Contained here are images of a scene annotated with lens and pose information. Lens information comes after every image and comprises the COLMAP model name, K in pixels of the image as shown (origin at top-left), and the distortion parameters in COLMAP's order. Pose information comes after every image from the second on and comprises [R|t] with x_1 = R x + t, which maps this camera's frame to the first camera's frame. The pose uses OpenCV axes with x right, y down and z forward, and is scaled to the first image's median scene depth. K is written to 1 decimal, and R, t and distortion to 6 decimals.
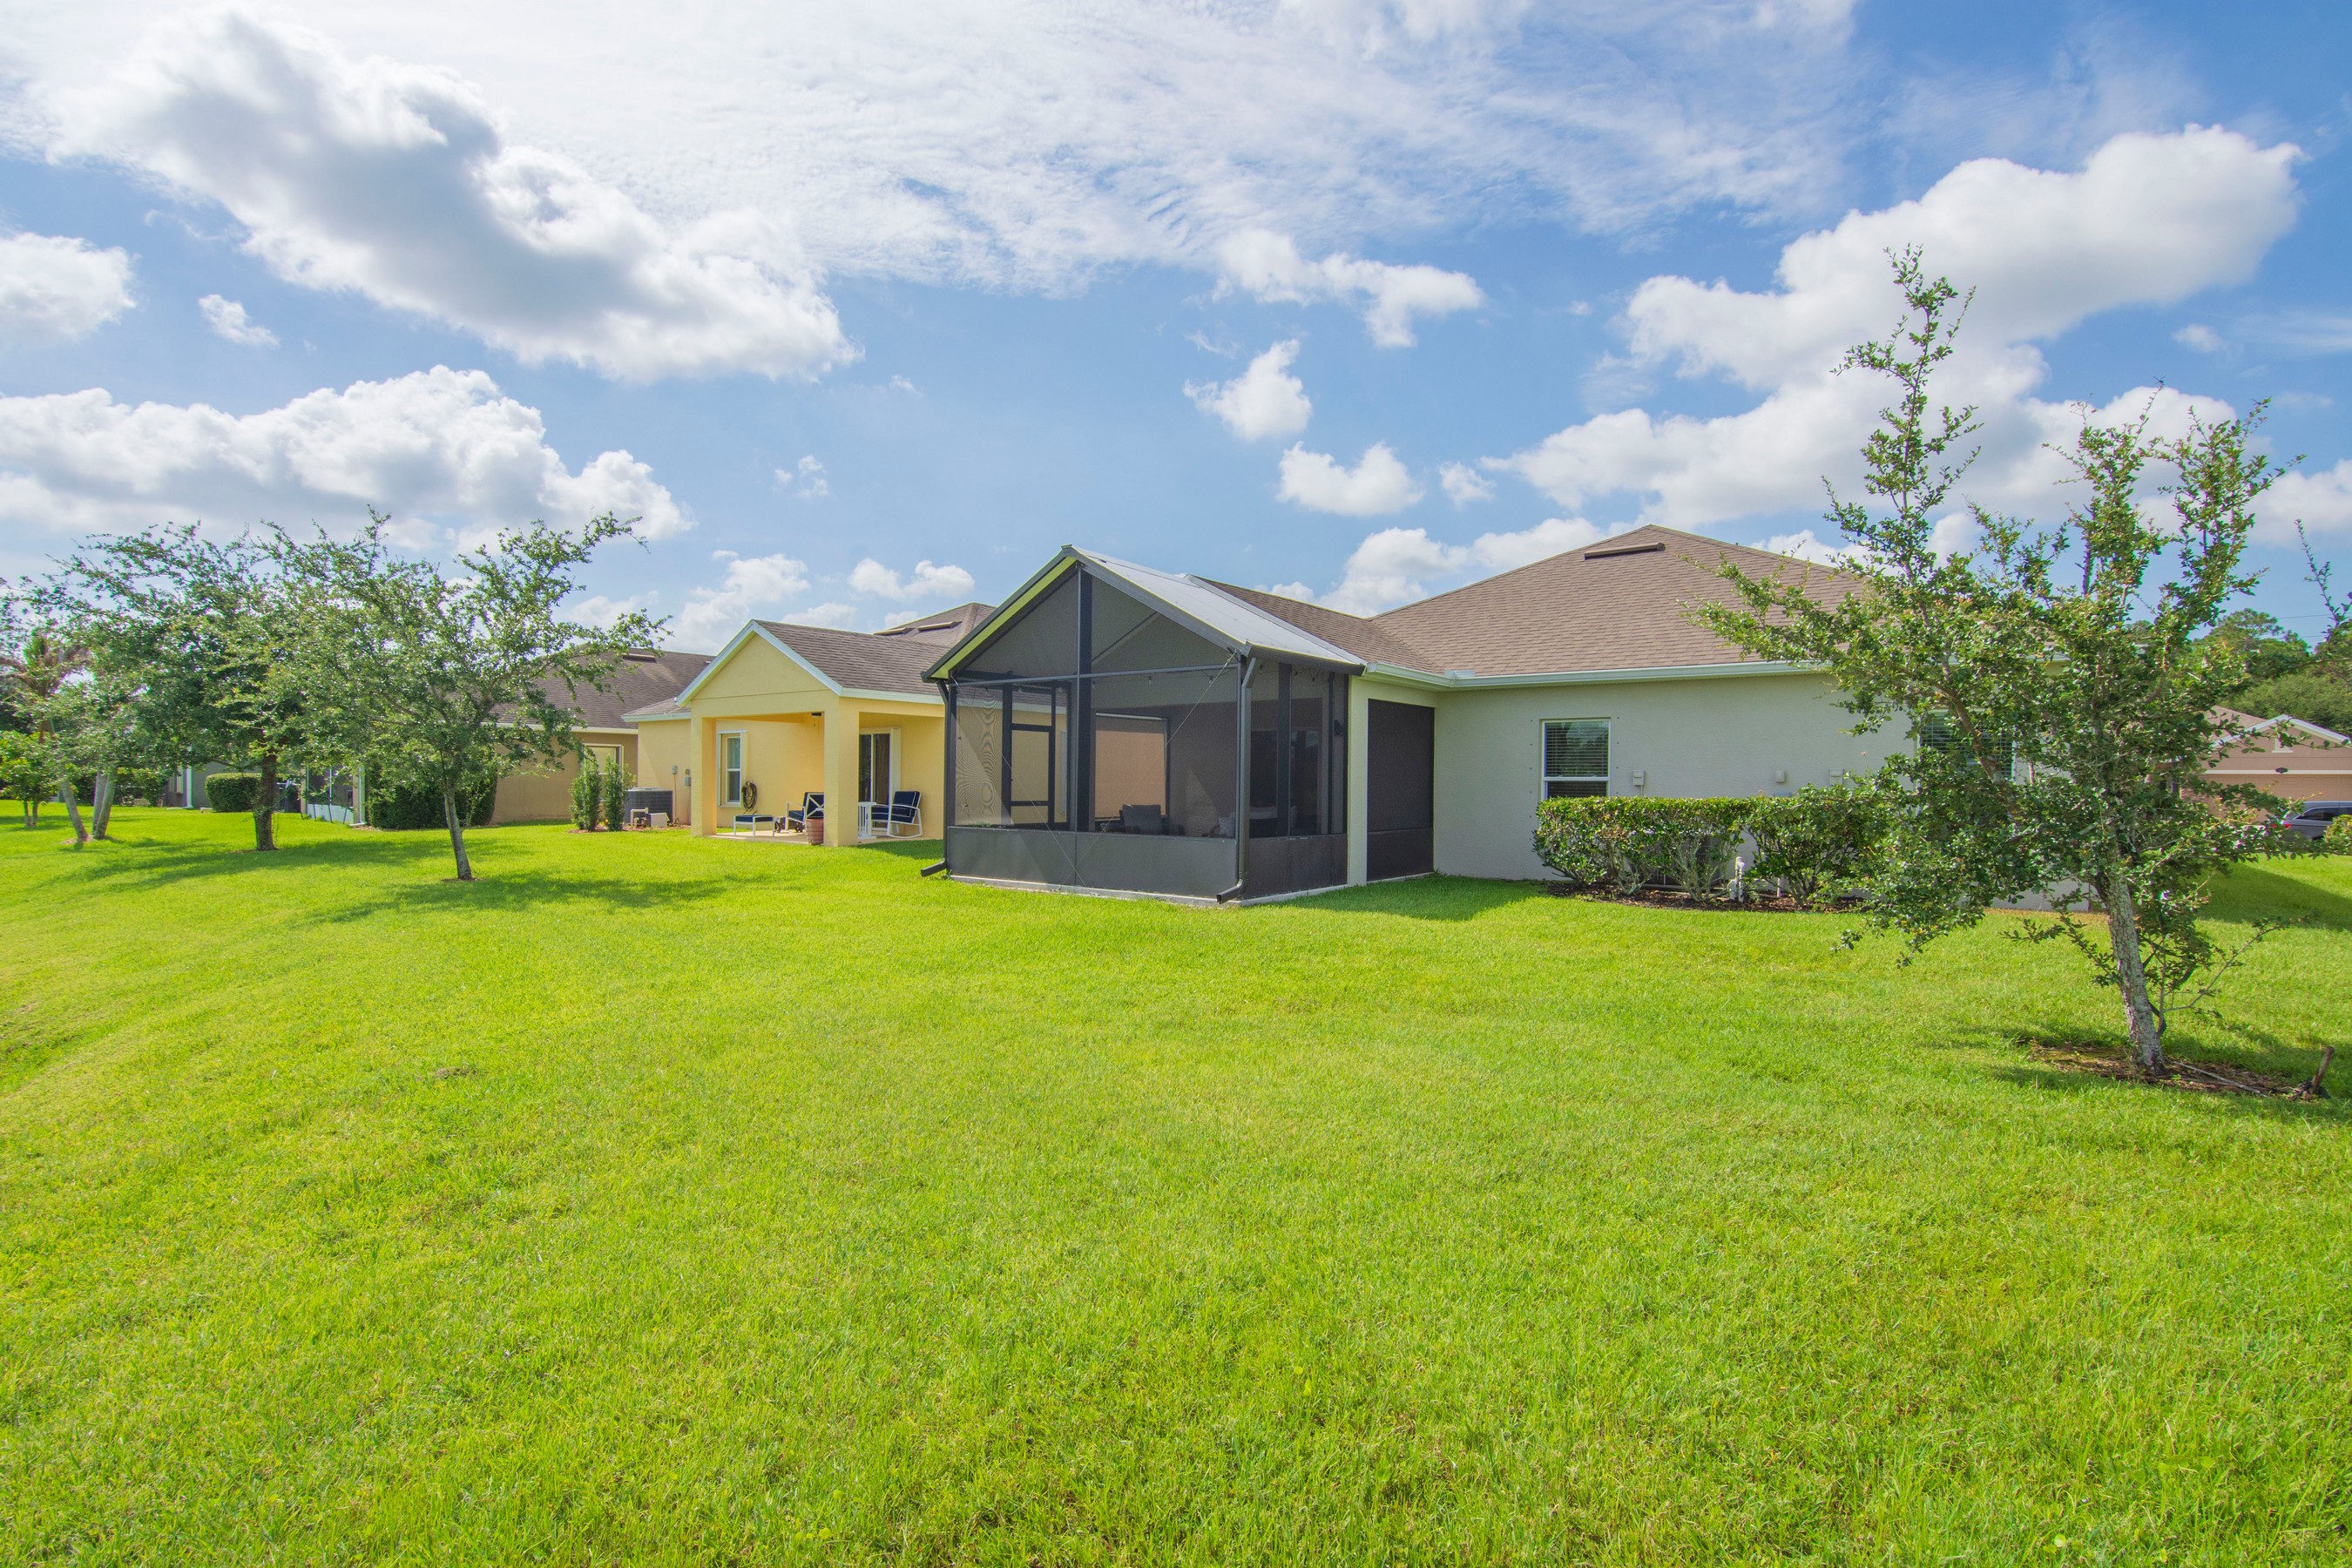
lens RADIAL K [[1129.8, 0, 1195.6], [0, 1129.8, 791.6], [0, 0, 1]] dist [-0.020189, -0.002029]
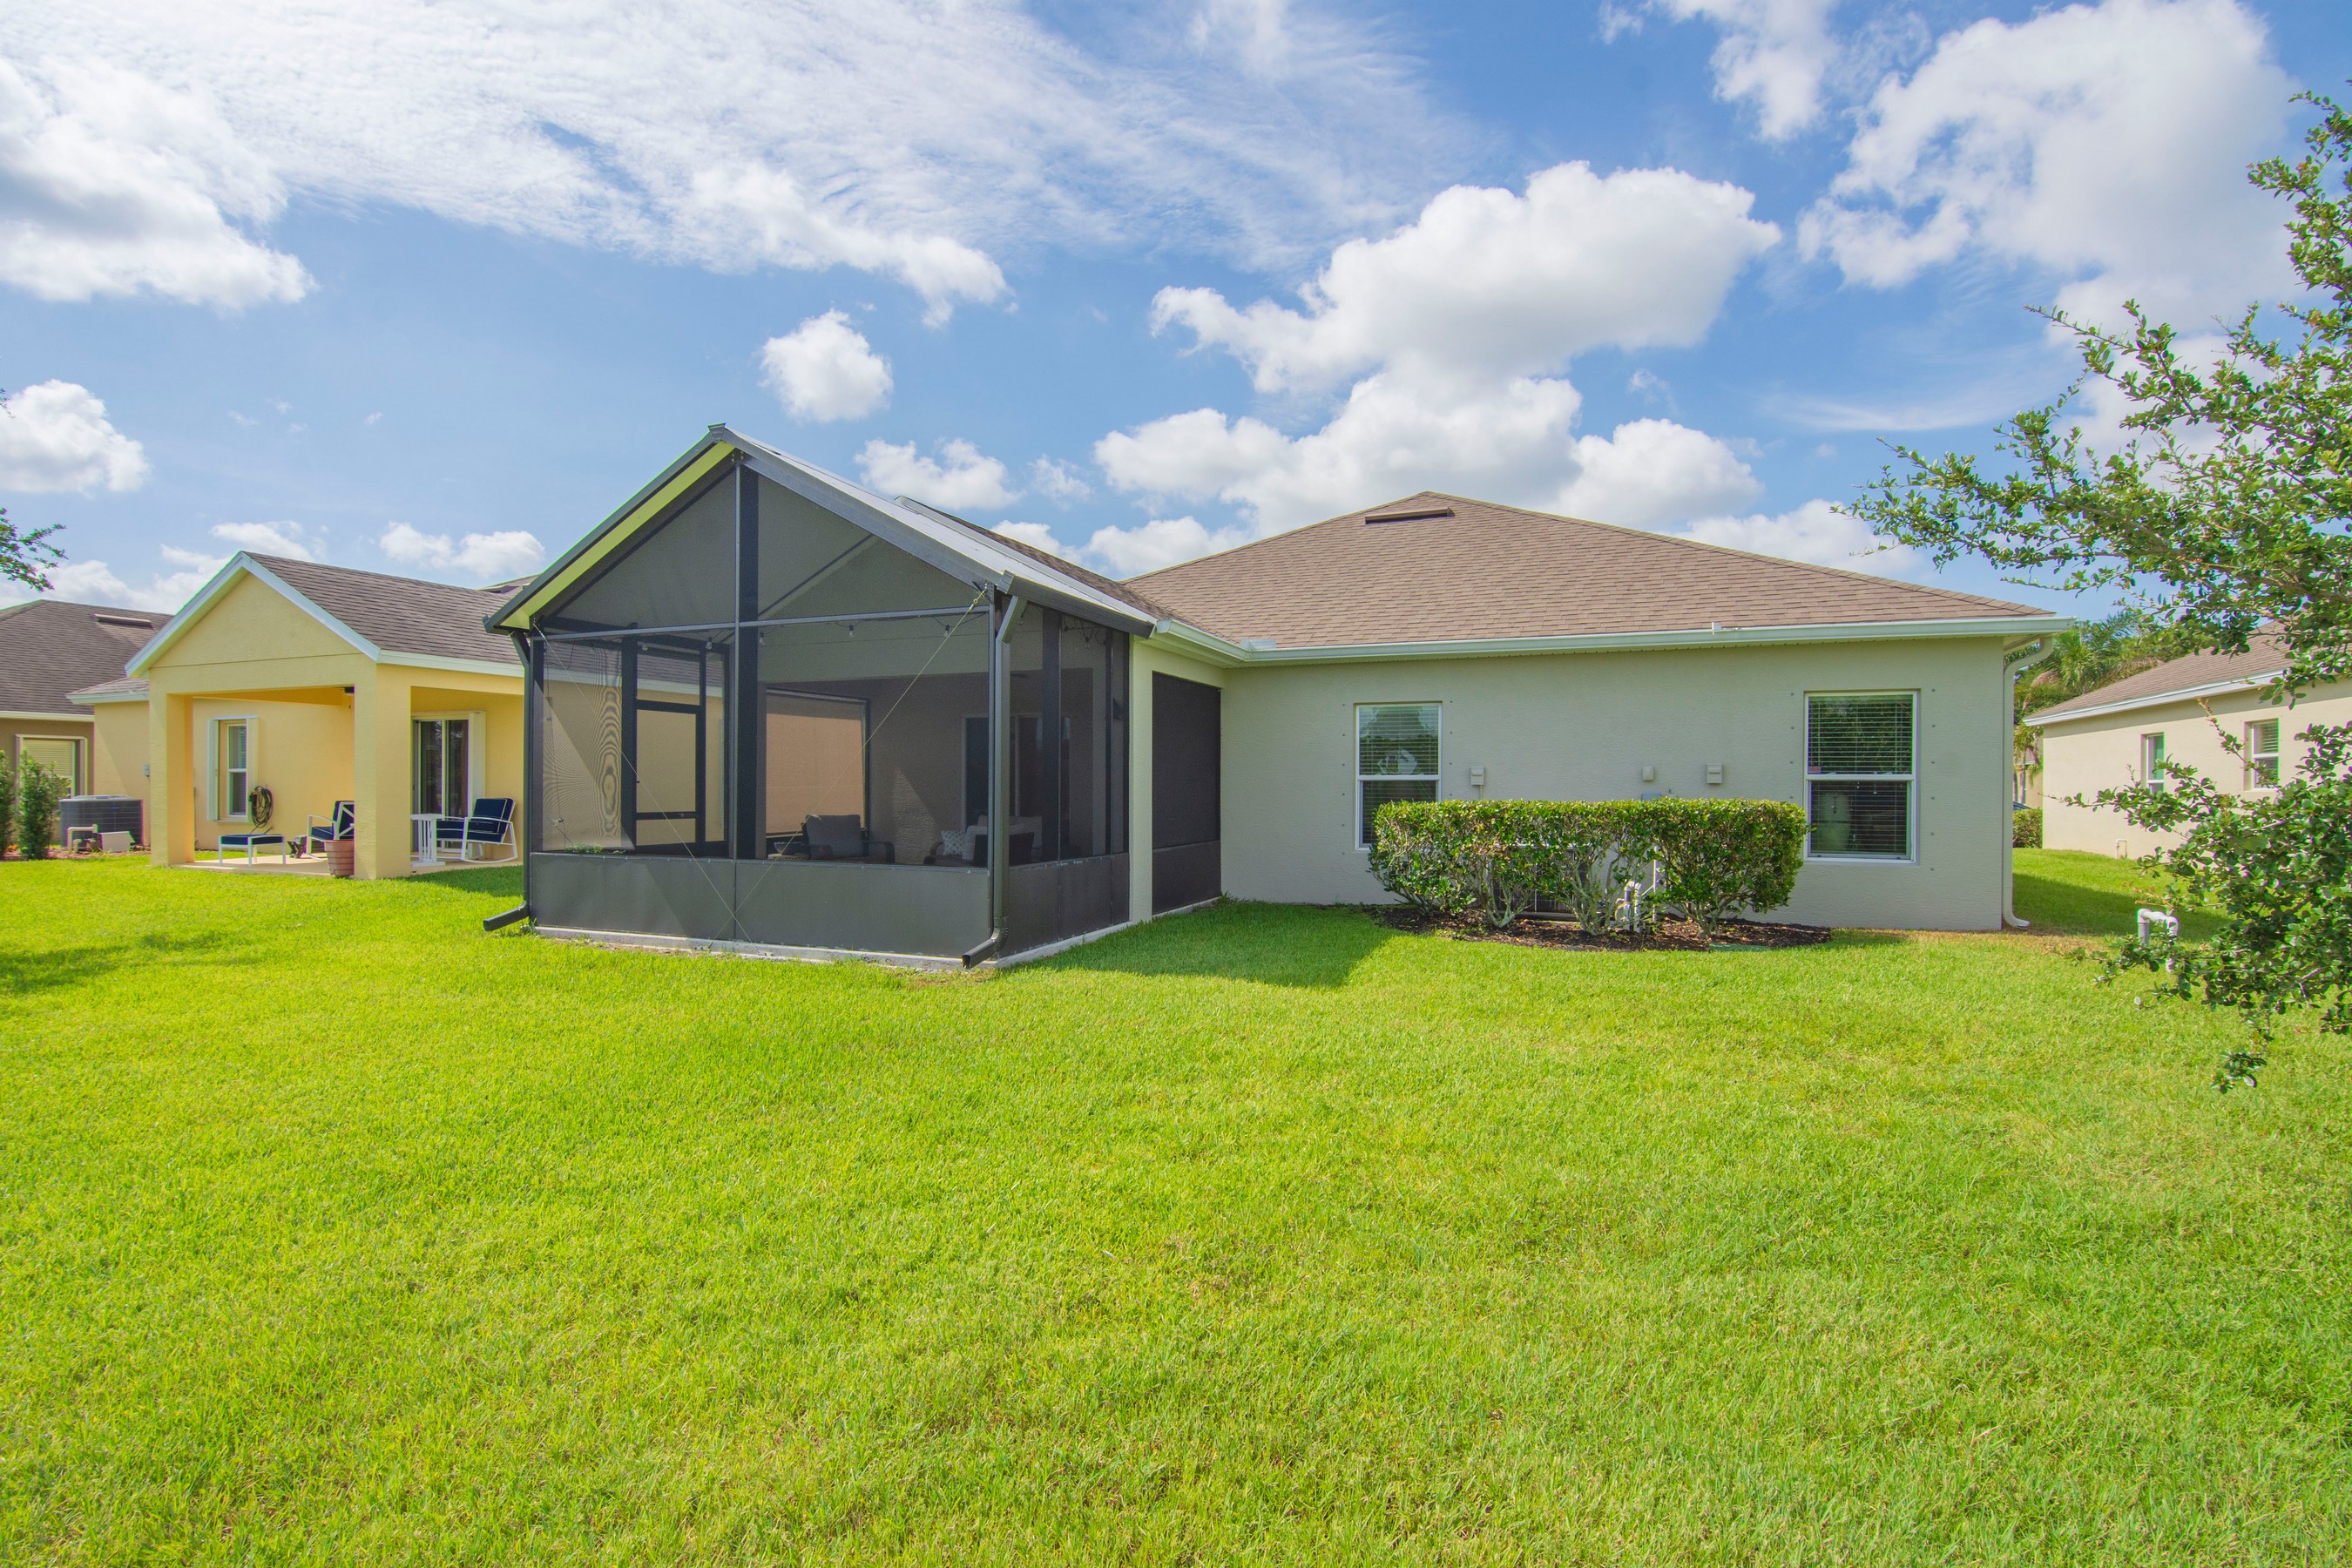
lens RADIAL K [[1129.8, 0, 1185.5], [0, 1129.8, 788.8], [0, 0, 1]] dist [-0.020189, -0.002029]
pose [[0.964606, -0.005505, 0.263639, -0.021356], [0.006809, 0.999969, -0.004032, -0.001154], [-0.263609, 0.005684, 0.964613, 0.254499]]
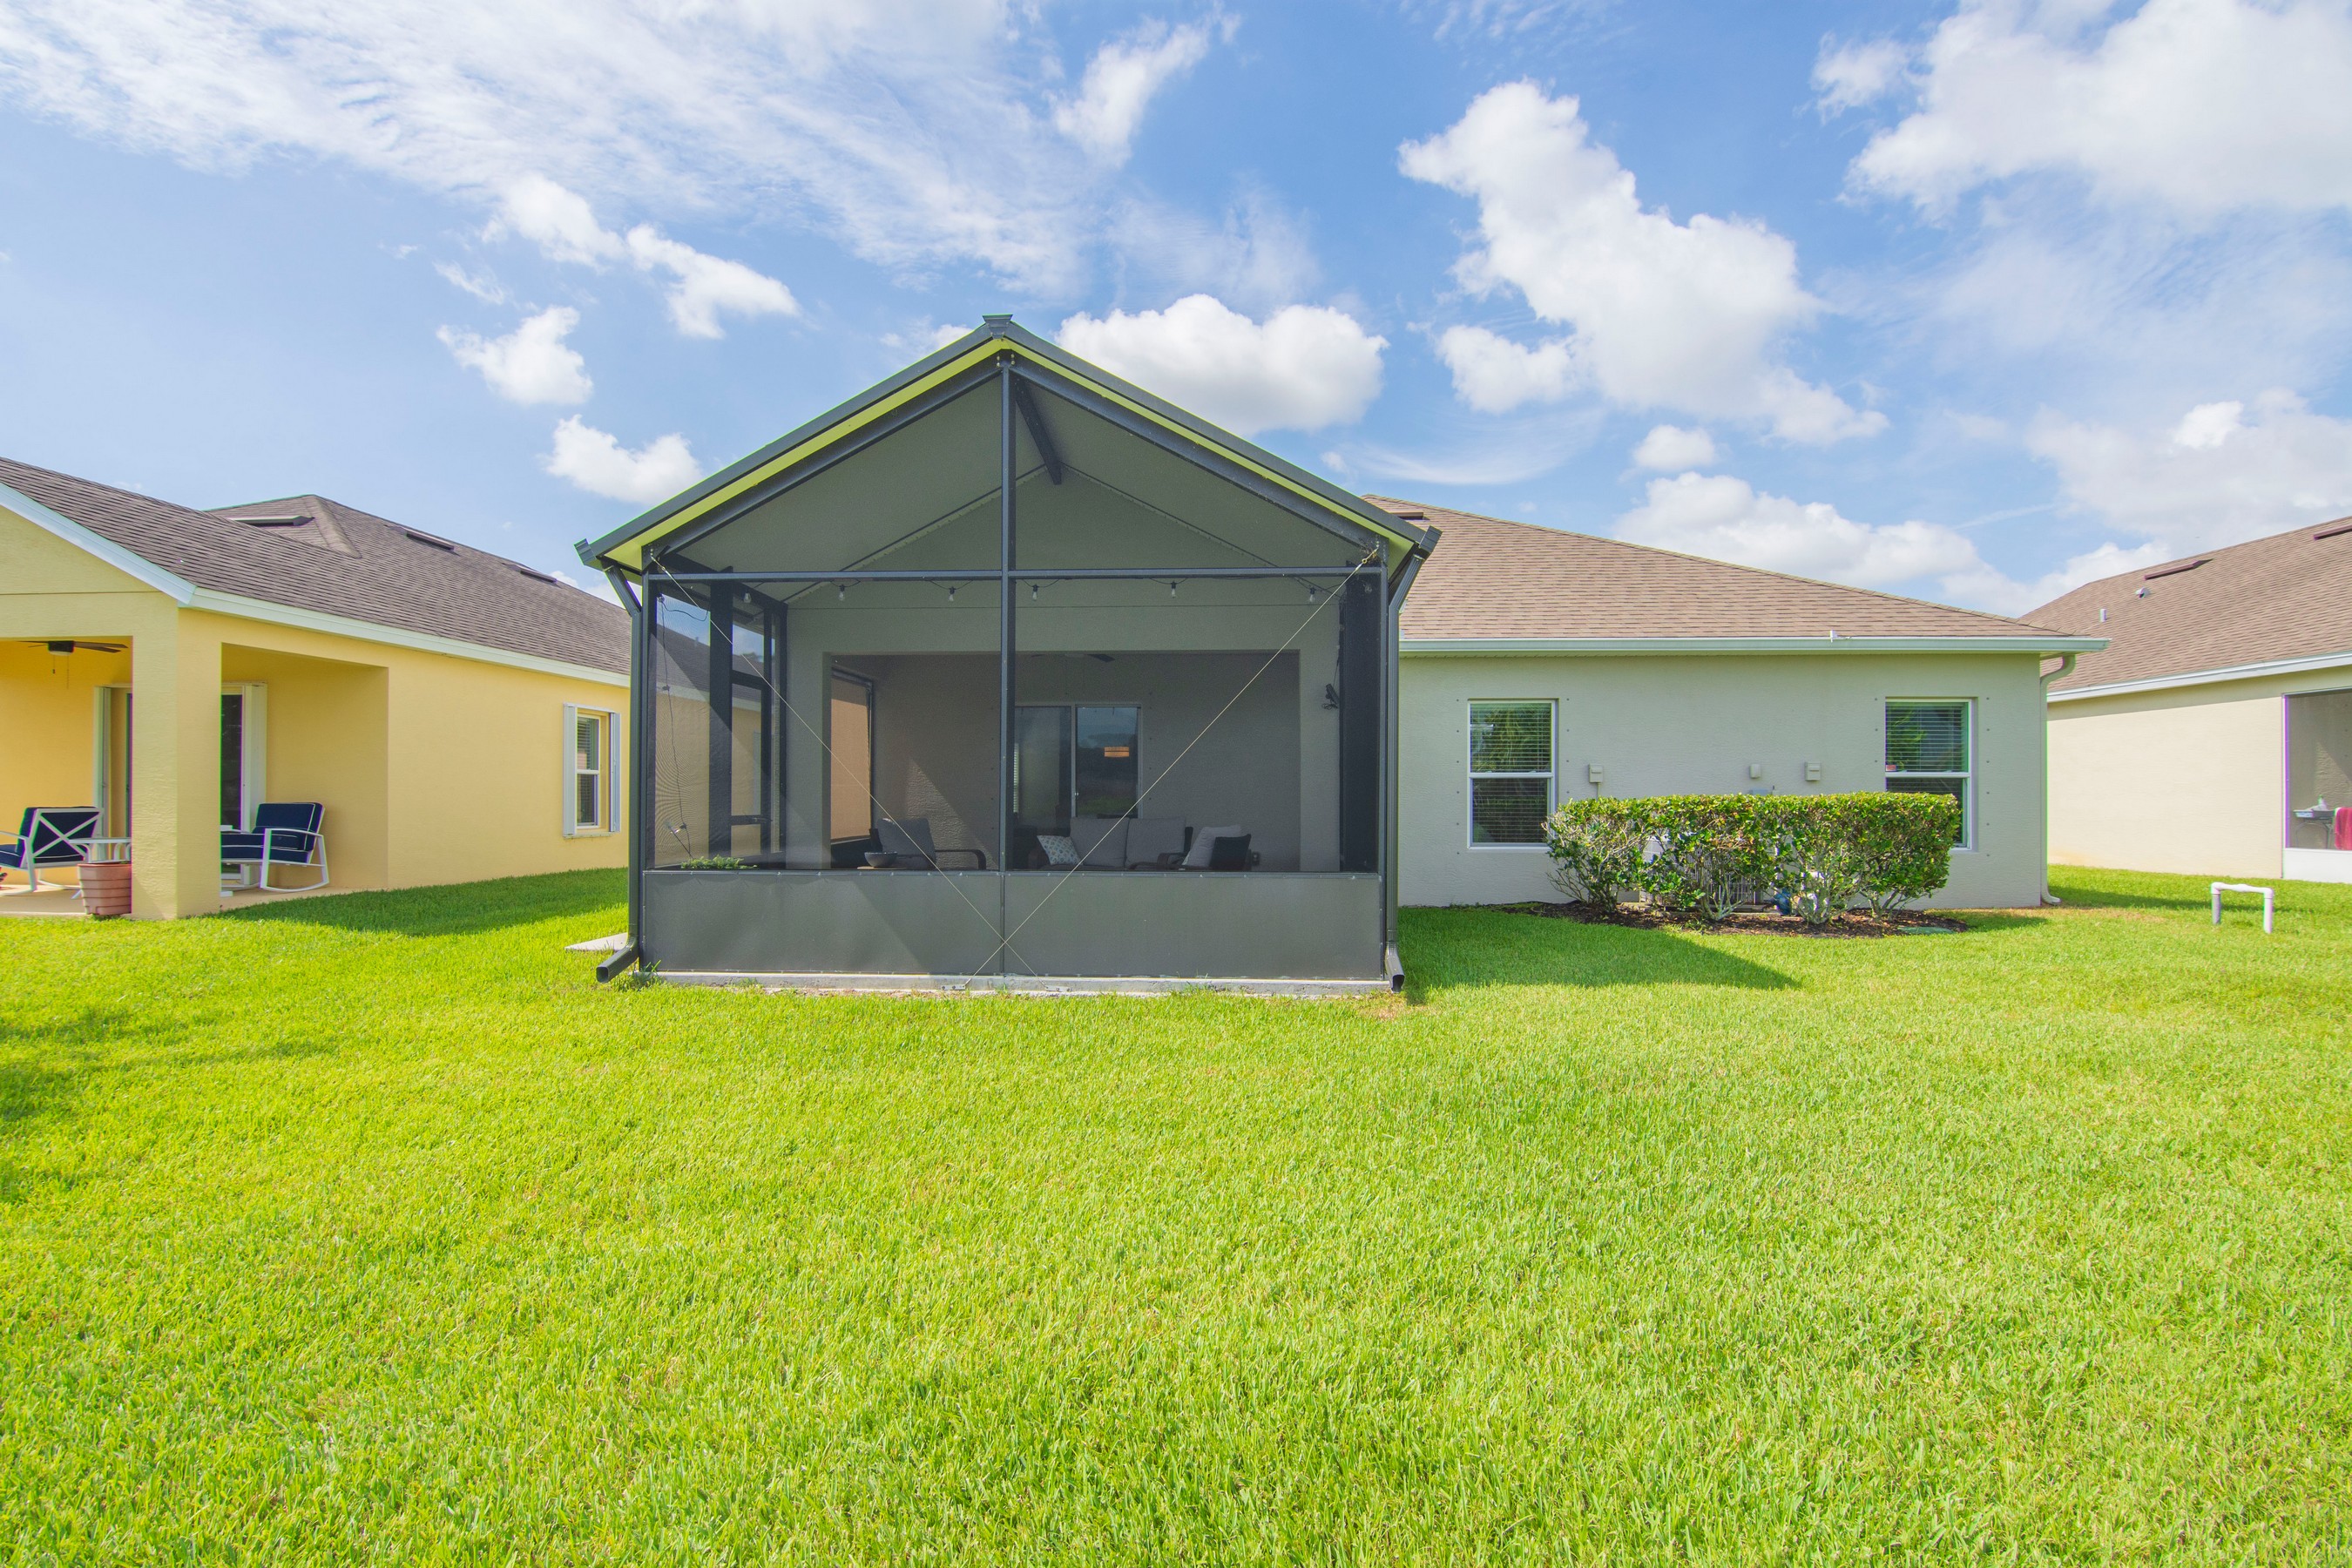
lens RADIAL K [[1129.8, 0, 1182.4], [0, 1129.8, 790.8], [0, 0, 1]] dist [-0.020189, -0.002029]
pose [[0.823282, -0.005083, 0.567610, -0.288753], [0.010639, 0.999922, -0.006476, 0.002309], [-0.567533, 0.011370, 0.823272, 0.455855]]
